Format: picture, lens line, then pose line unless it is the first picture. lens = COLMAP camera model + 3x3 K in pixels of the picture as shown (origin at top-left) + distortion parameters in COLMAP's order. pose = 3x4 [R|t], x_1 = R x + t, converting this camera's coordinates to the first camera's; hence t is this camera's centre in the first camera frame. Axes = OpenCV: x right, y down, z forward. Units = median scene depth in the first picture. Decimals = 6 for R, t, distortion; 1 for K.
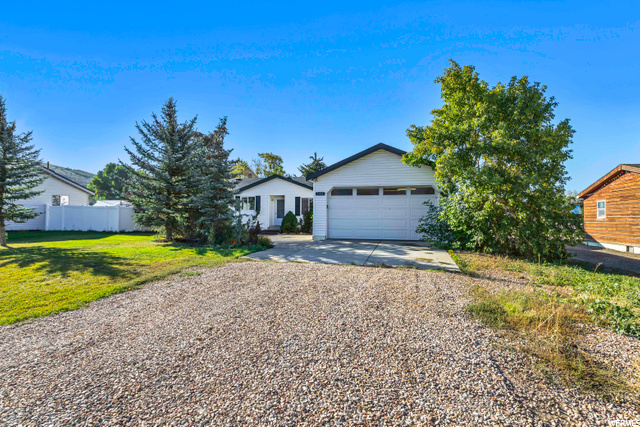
lens RADIAL K [[379.8, 0, 319.3], [0, 379.8, 213.8], [0, 0, 1]] dist [-0.001413, 0.000012]
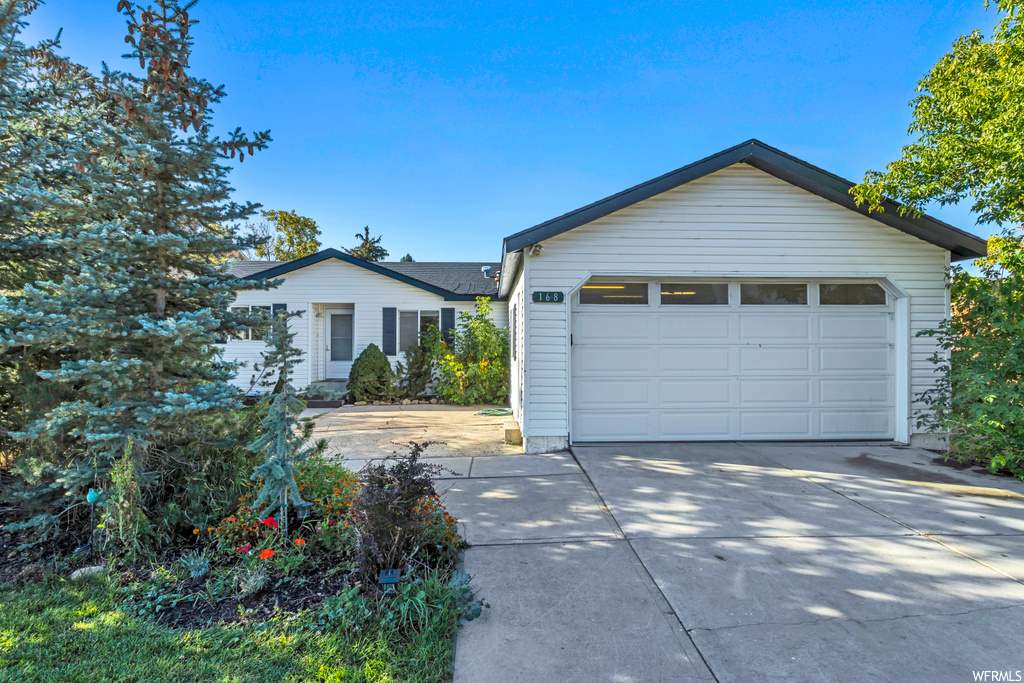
lens RADIAL K [[547.6, 0, 512.7], [0, 547.6, 340.2], [0, 0, 1]] dist [0.000741, -0.000203]
pose [[0.951913, -0.003568, 0.306348, -0.111868], [0.000681, 0.999954, 0.009531, -0.016246], [-0.306368, -0.008864, 0.951872, 0.419125]]
